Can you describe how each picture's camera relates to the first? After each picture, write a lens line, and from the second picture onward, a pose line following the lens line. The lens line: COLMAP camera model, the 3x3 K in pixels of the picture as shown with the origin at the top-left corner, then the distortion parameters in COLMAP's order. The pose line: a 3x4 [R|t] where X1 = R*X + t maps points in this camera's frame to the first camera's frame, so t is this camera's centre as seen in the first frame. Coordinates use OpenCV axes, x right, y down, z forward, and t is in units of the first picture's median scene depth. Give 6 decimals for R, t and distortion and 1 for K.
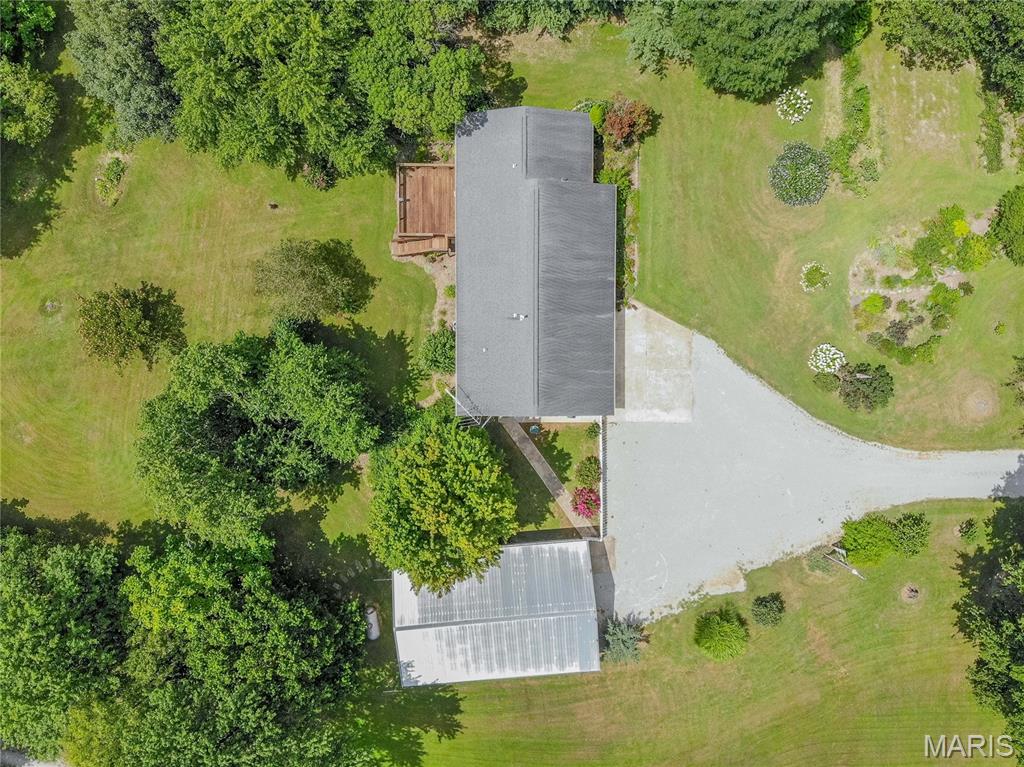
lens RADIAL K [[715.4, 0, 512.0], [0, 715.4, 383.5], [0, 0, 1]] dist [0.053904, -0.153859]
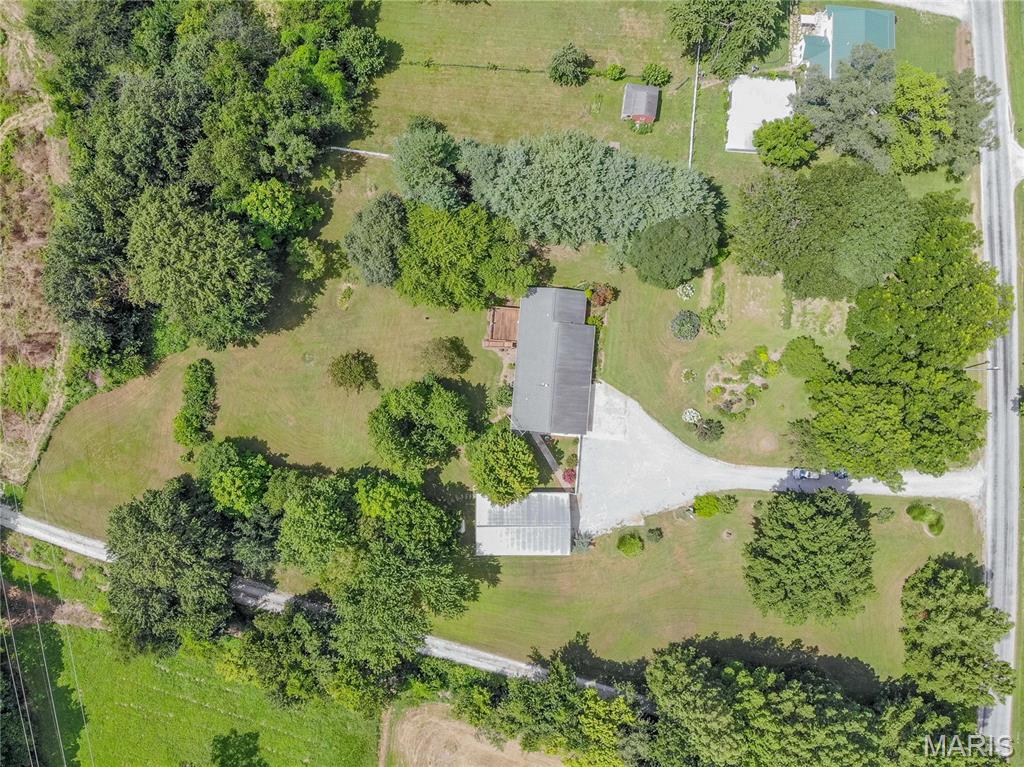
lens RADIAL K [[729.8, 0, 492.3], [0, 729.8, 375.5], [0, 0, 1]] dist [0.115250, -0.254247]
pose [[0.996913, 0.078146, -0.007556, -0.124387], [-0.078169, 0.996936, -0.002792, -0.097817], [0.007315, 0.003374, 0.999968, -1.108208]]
